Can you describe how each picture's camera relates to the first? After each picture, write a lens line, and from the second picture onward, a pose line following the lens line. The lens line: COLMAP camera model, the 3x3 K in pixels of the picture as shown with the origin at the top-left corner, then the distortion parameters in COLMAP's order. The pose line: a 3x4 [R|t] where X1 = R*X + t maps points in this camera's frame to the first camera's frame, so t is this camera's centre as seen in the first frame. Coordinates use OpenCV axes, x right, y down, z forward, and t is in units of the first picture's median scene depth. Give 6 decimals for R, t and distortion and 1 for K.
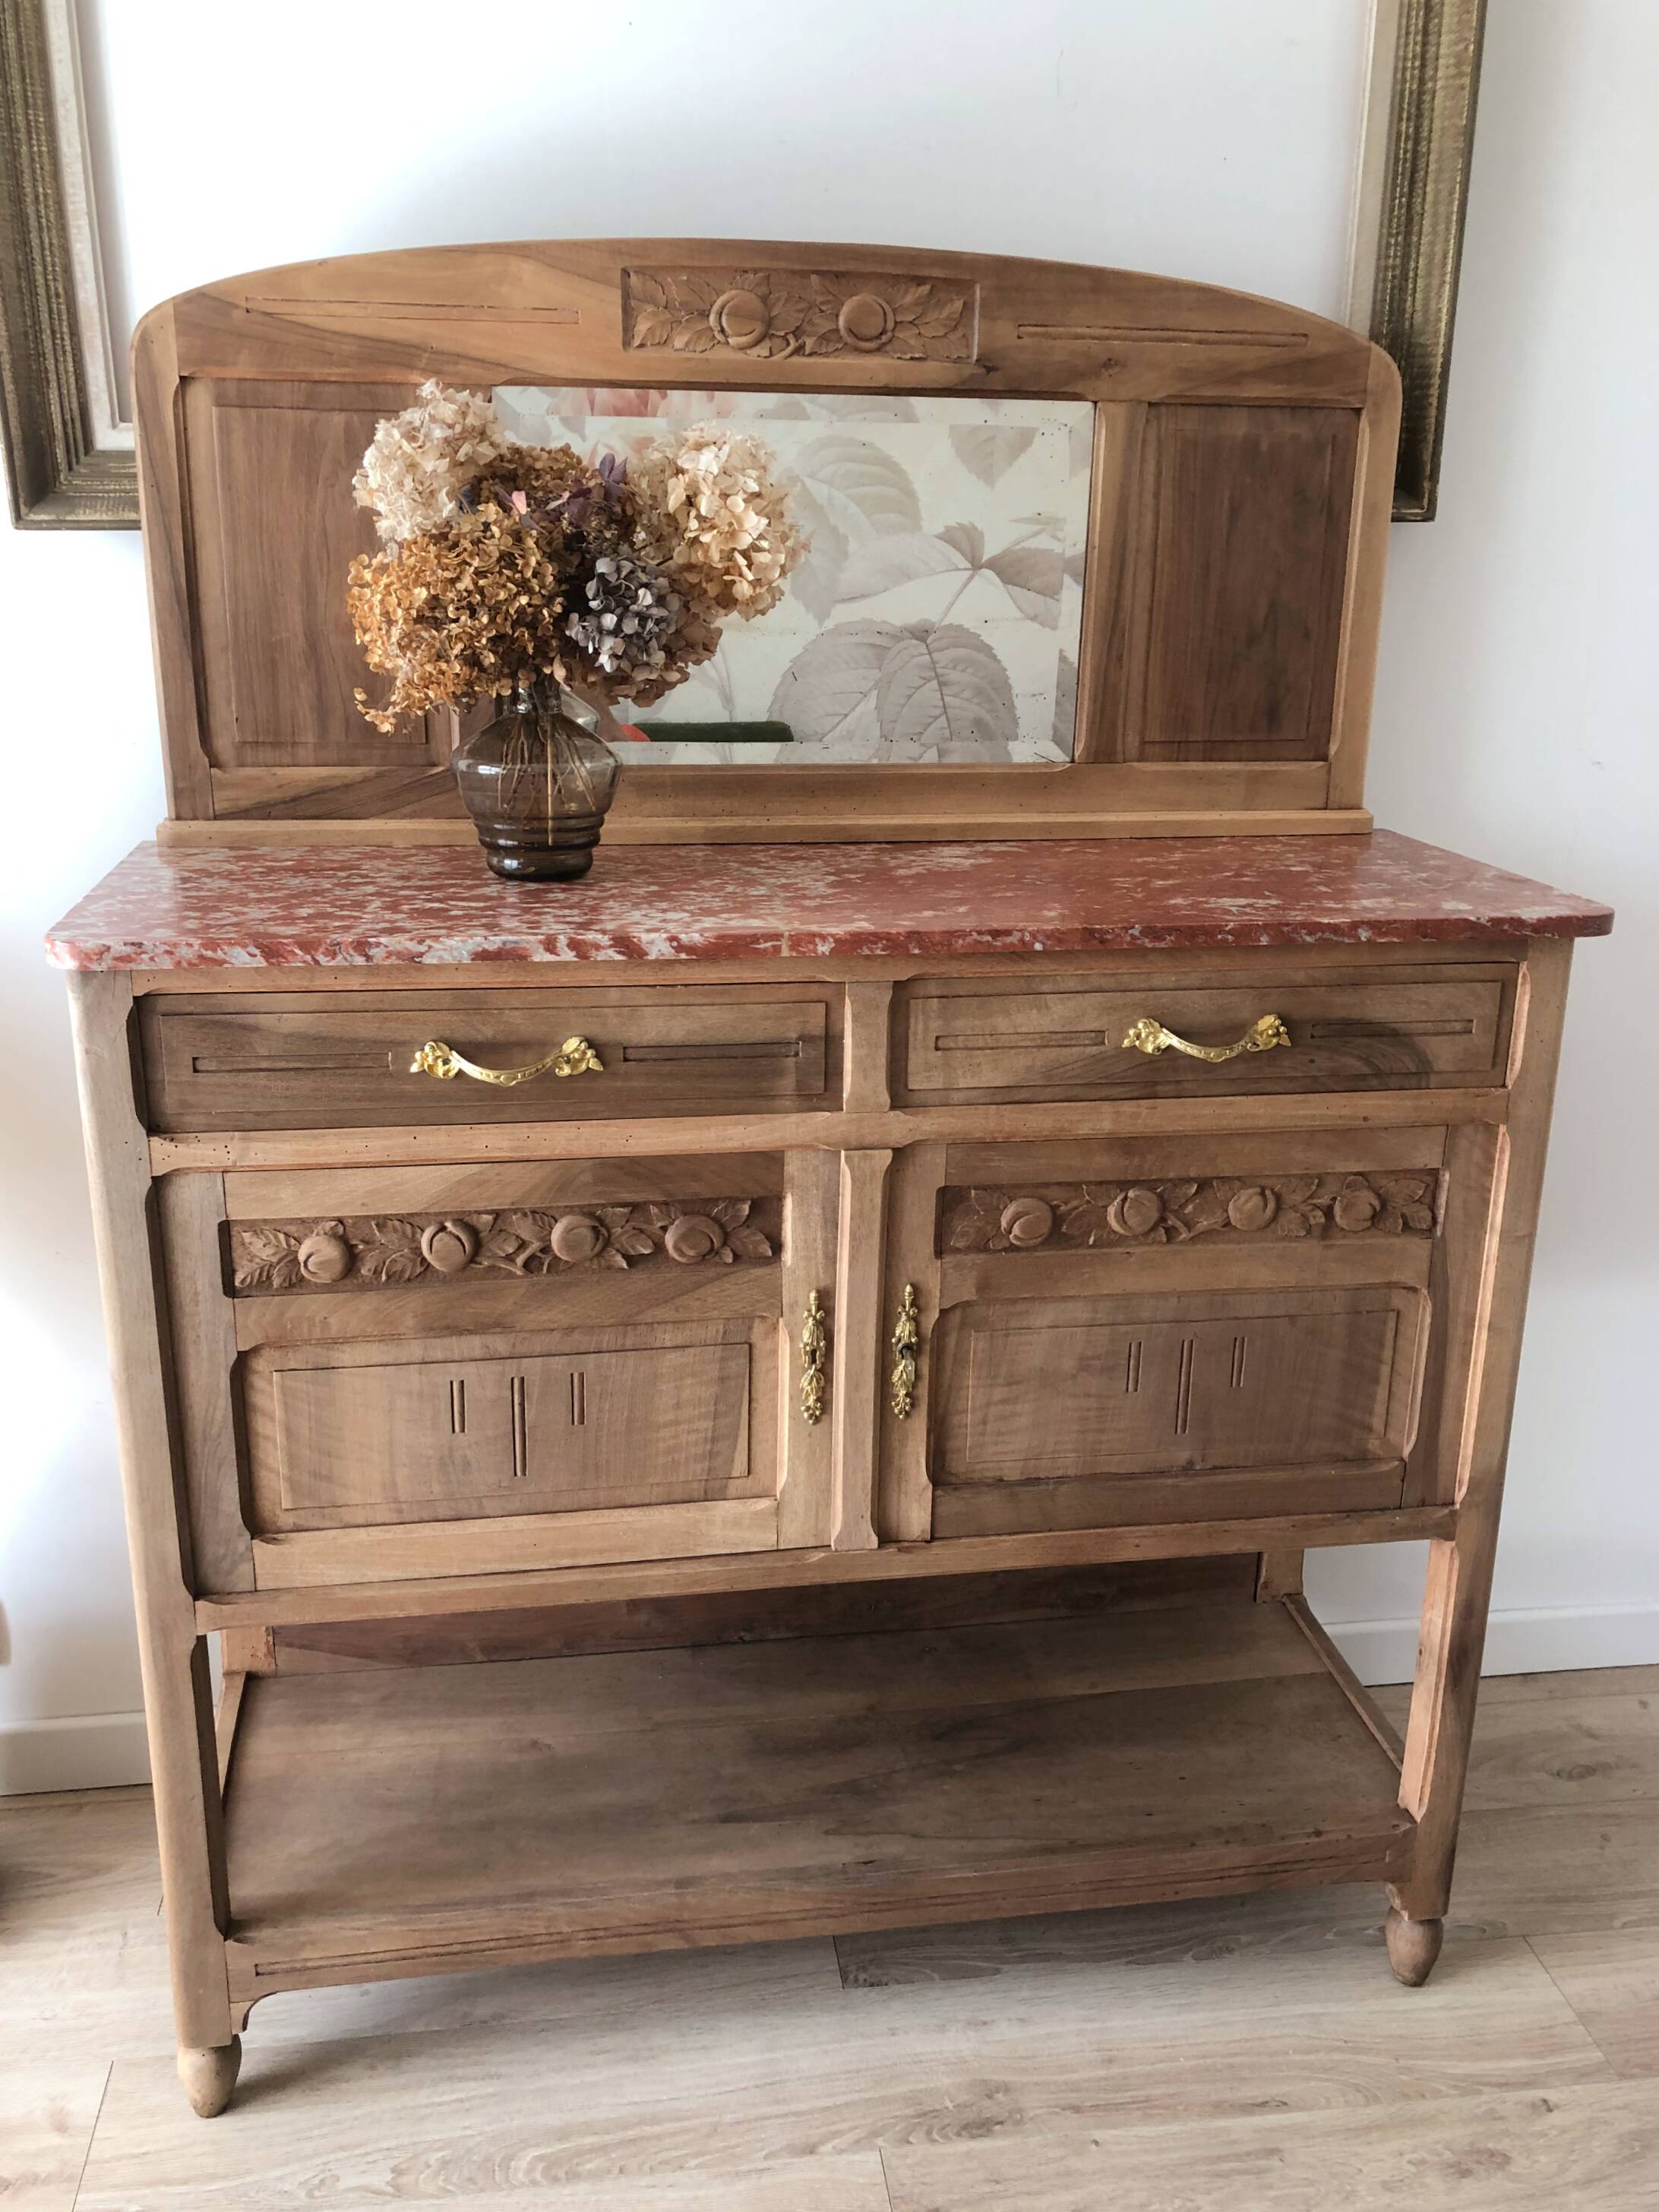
lens RADIAL K [[1864.8, 0, 826.5], [0, 1864.8, 1098.6], [0, 0, 1]] dist [0.072001, -0.071477]
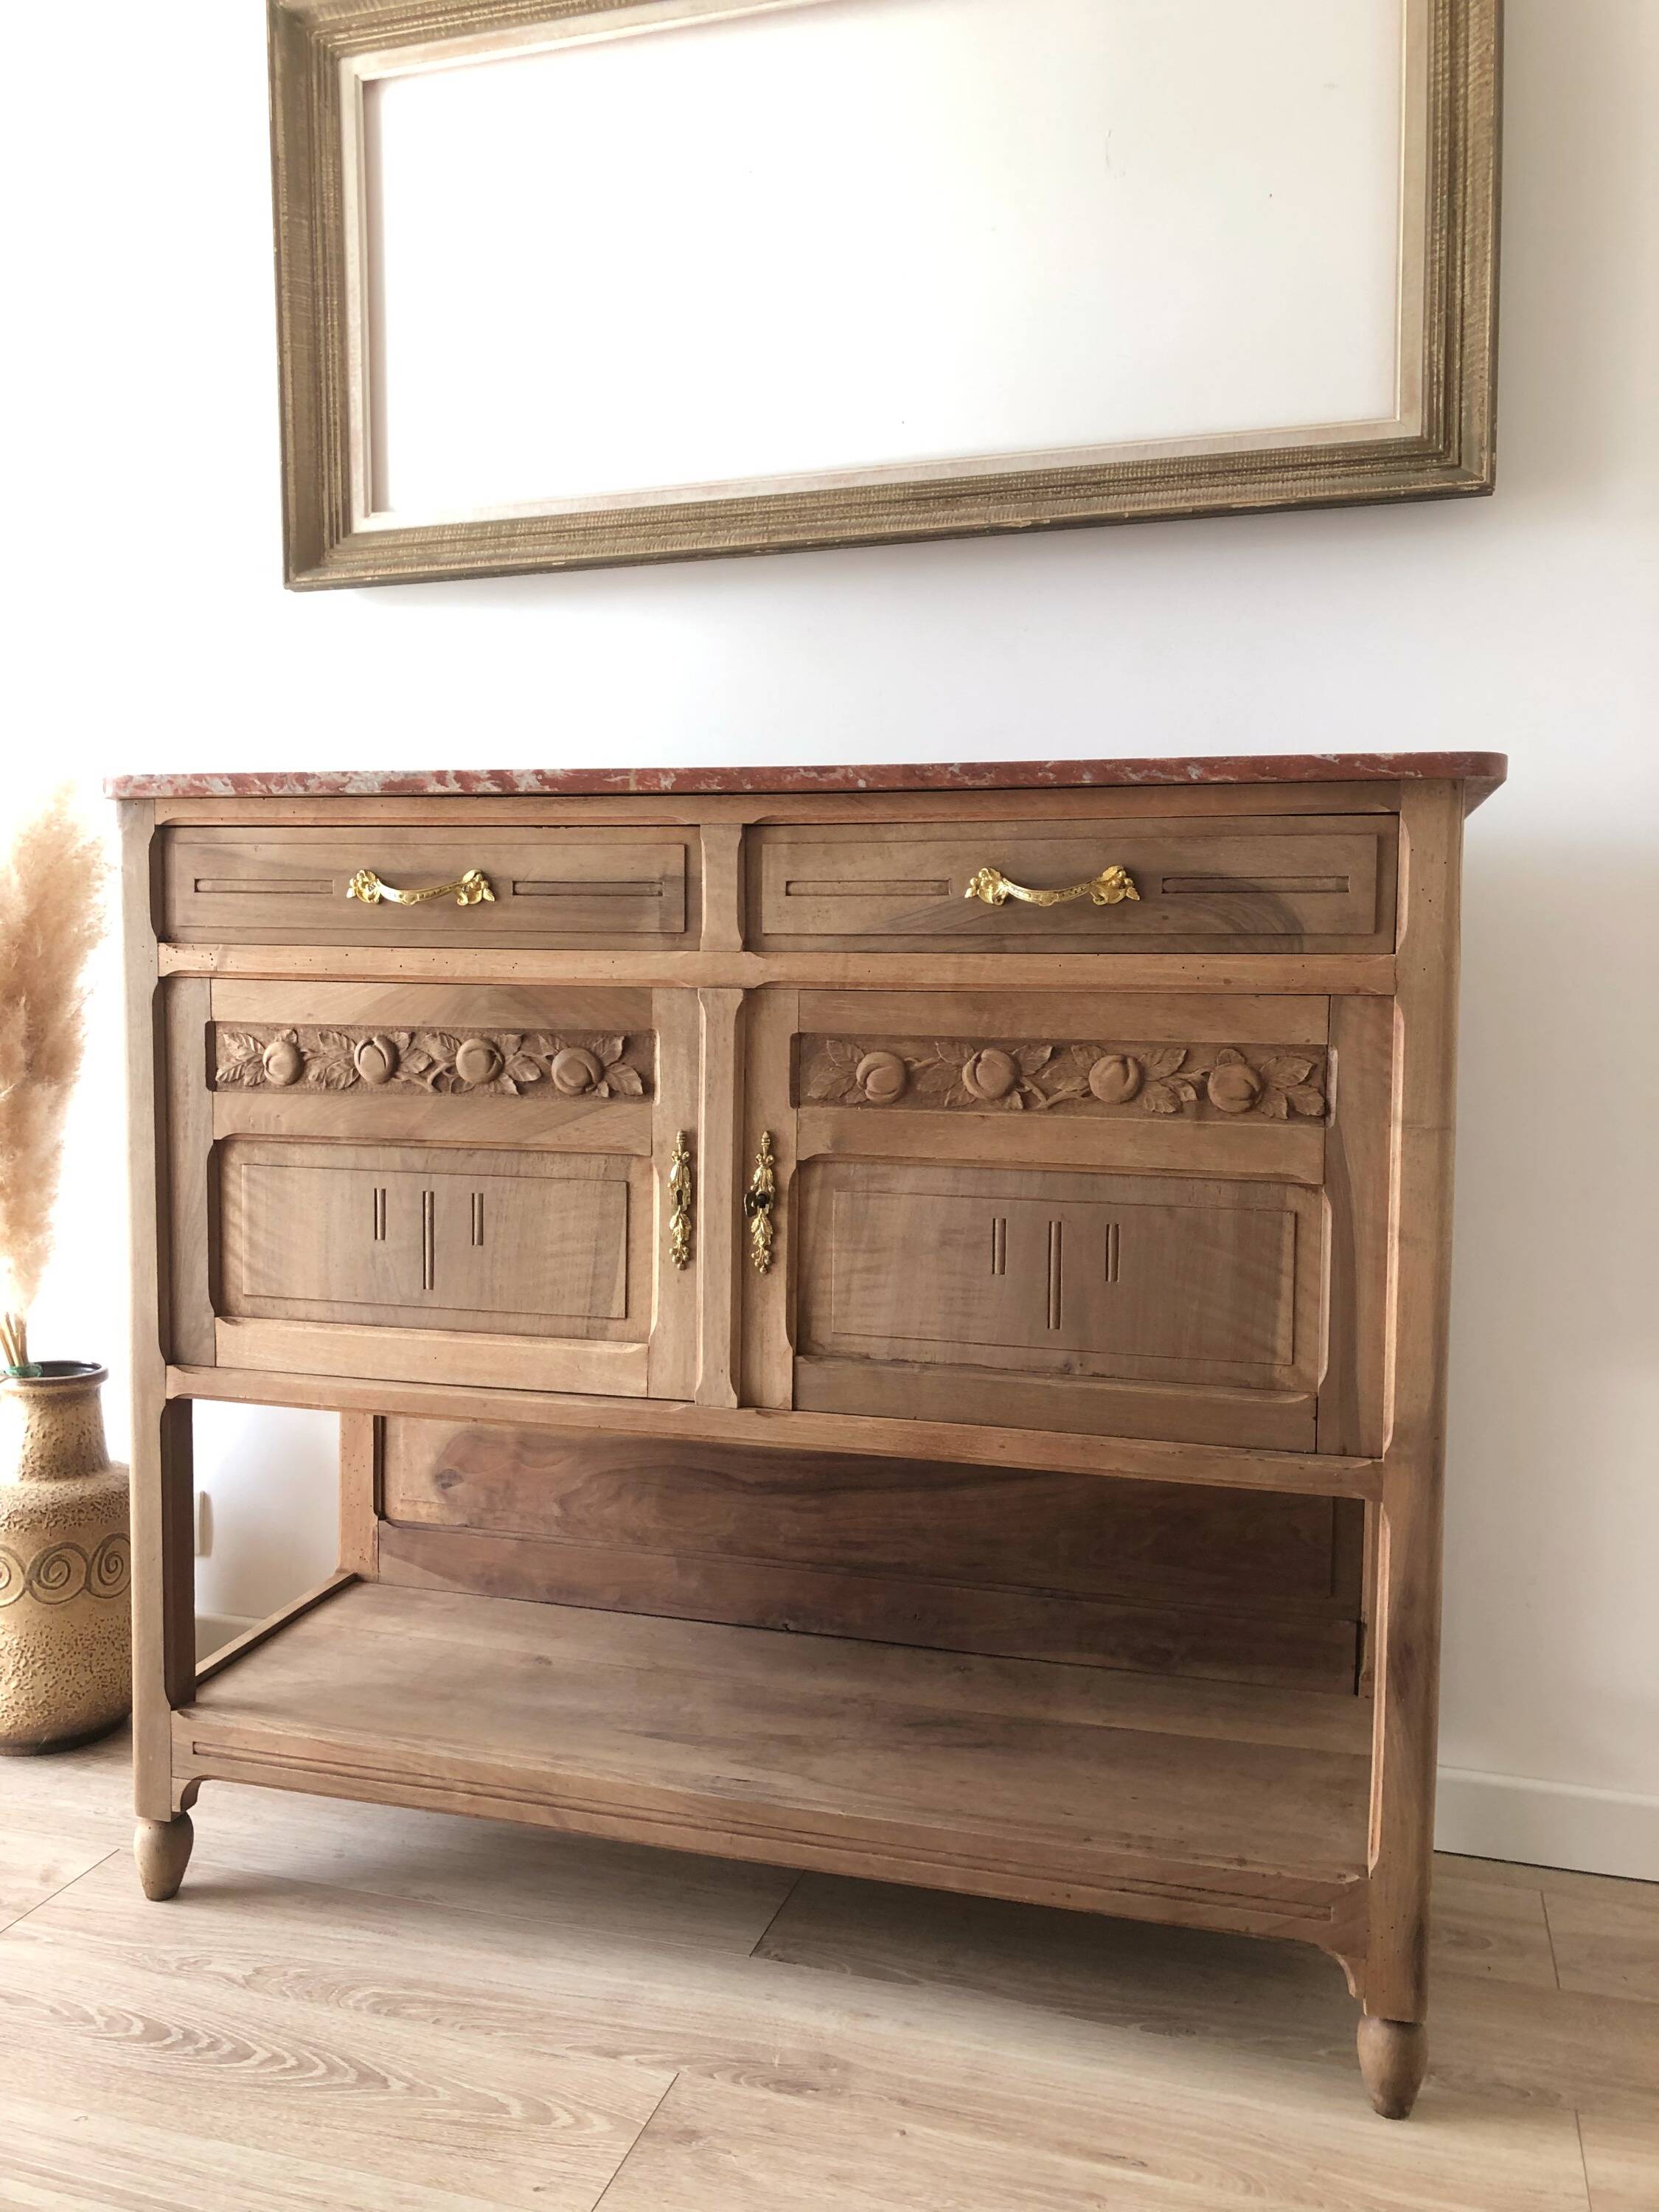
lens RADIAL K [[1837.5, 0, 820.3], [0, 1837.5, 1092.5], [0, 0, 1]] dist [0.083104, -0.087775]
pose [[0.906561, 0.022865, -0.421455, 0.490824], [-0.121014, 0.970691, -0.207641, 0.281330], [0.404354, 0.239241, 0.882758, 0.106055]]
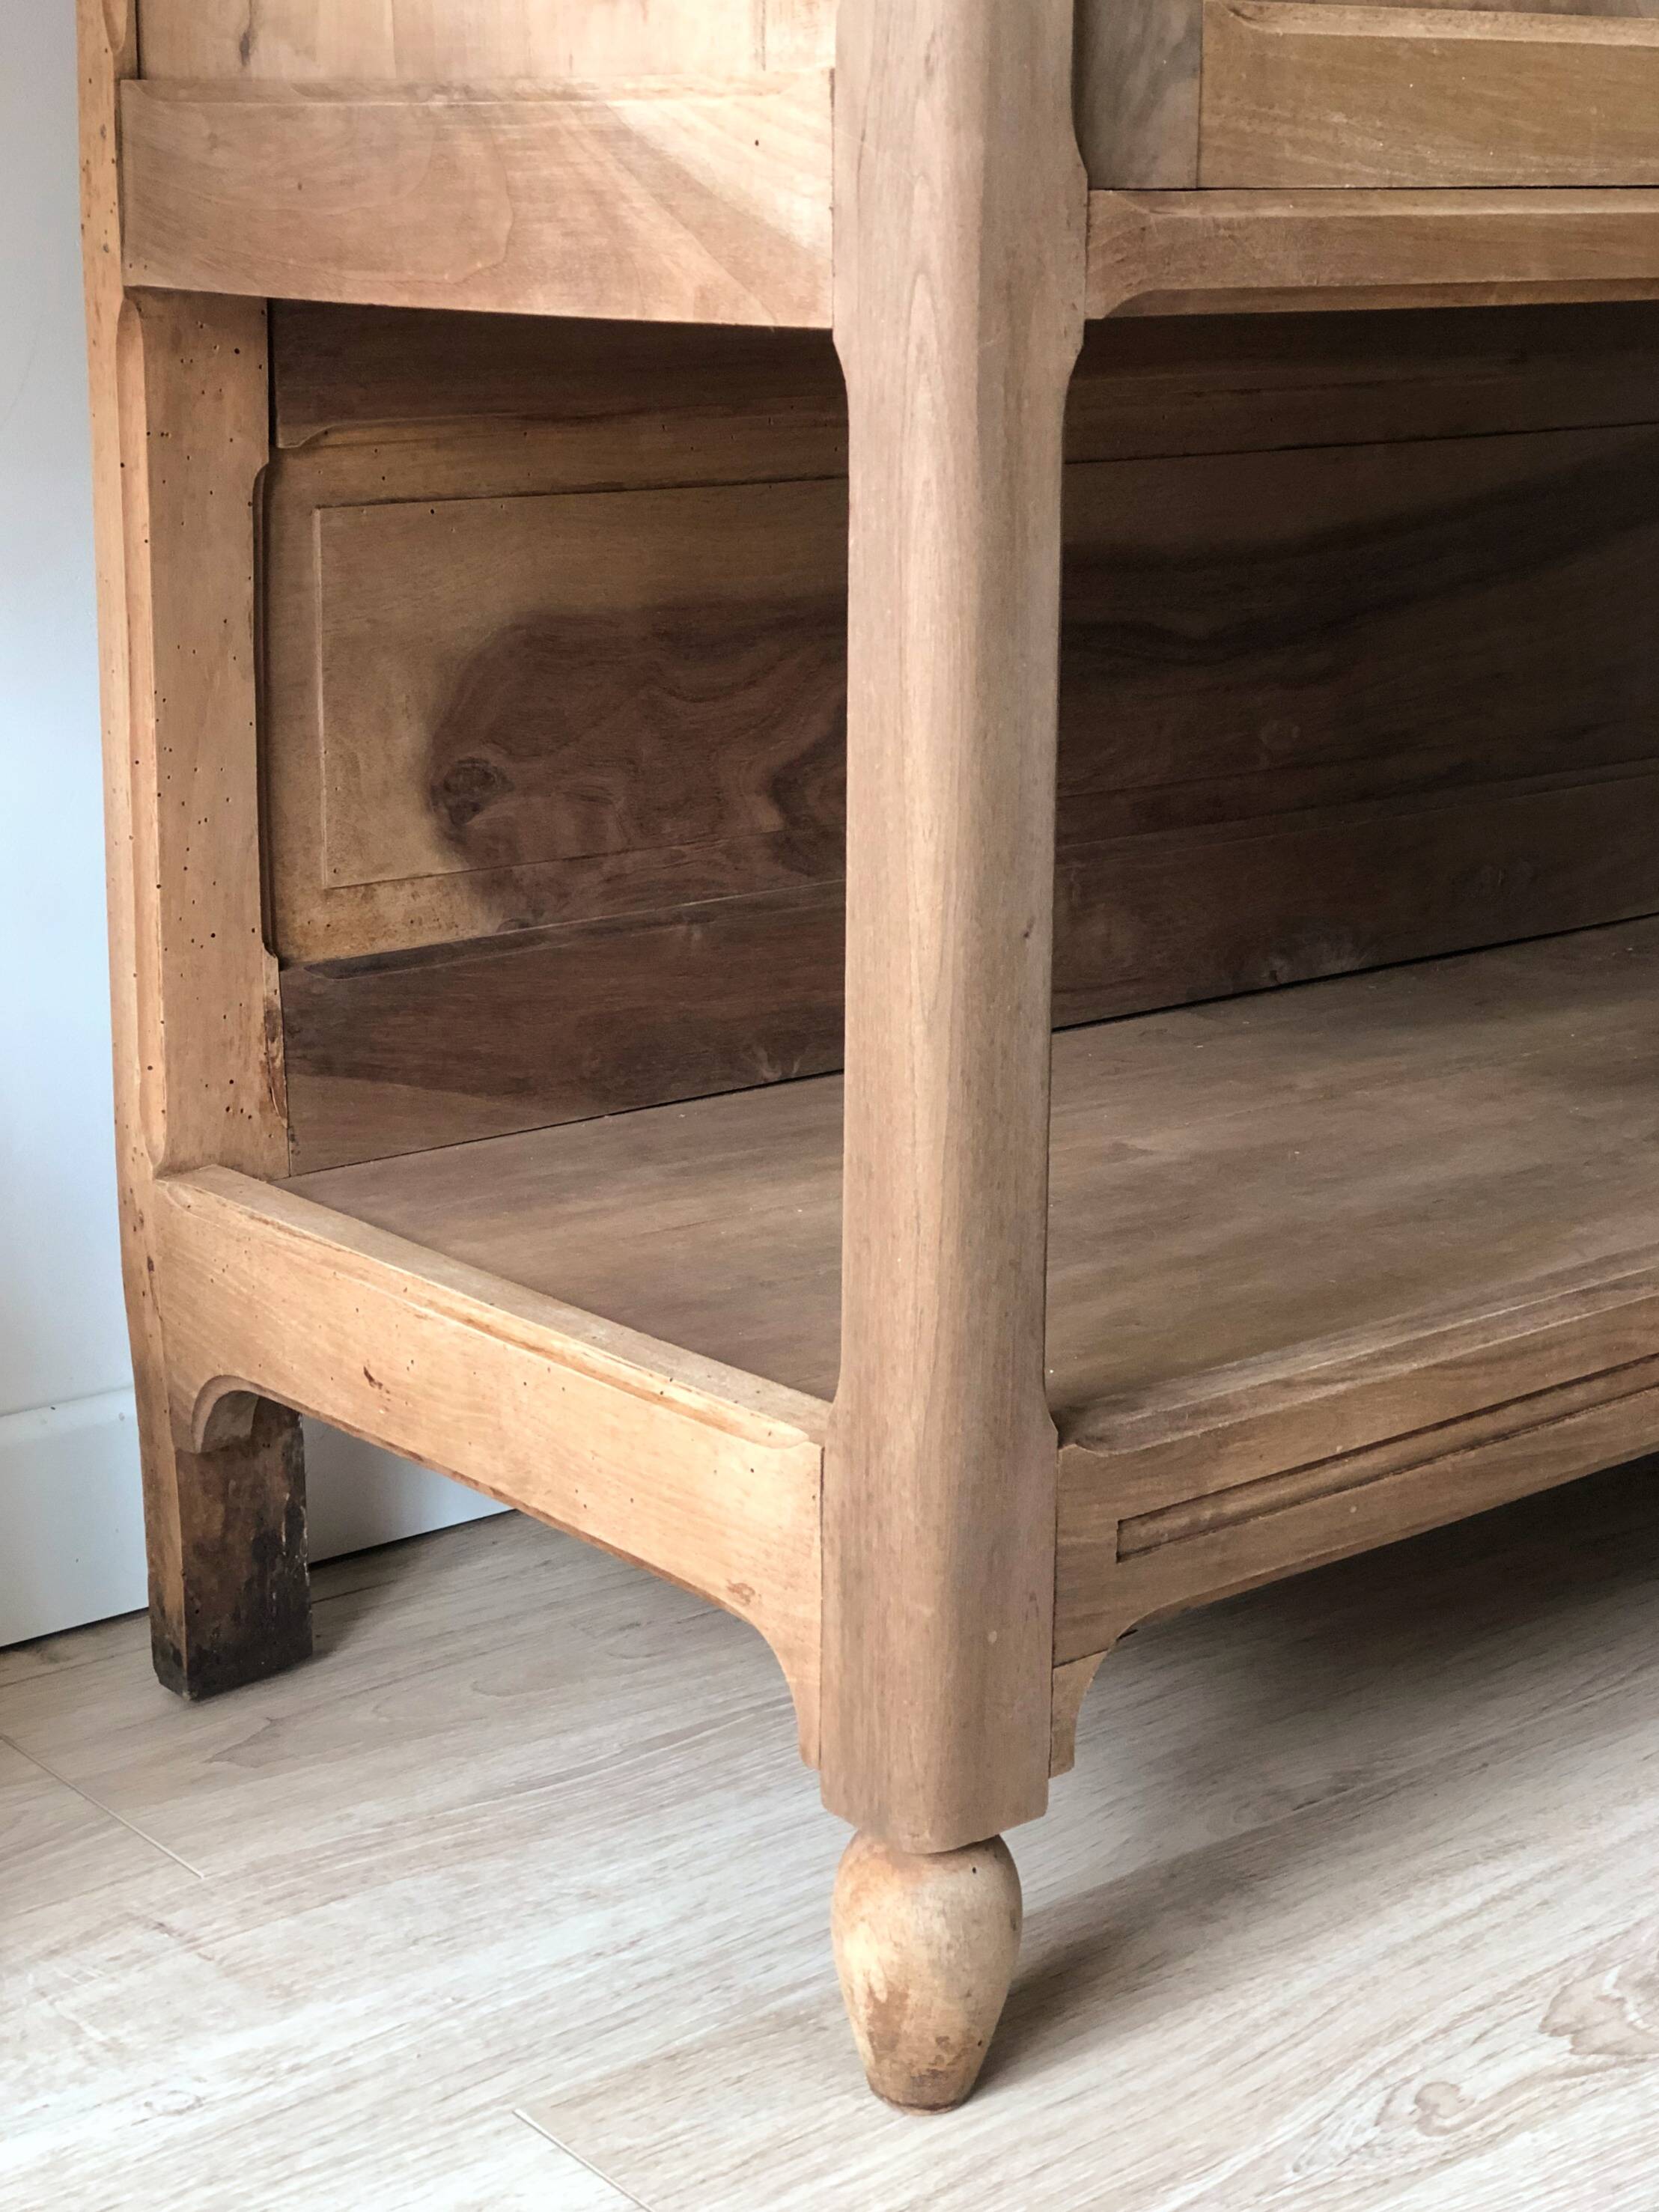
lens RADIAL K [[3676.6, 0, 857.4], [0, 3676.6, 1104.6], [0, 0, 1]] dist [-0.013825, 0.218609]
pose [[0.860873, -0.141635, 0.488709, -0.657833], [0.162532, 0.986703, -0.000344, 0.392805], [-0.482162, 0.079727, 0.872447, 0.484348]]
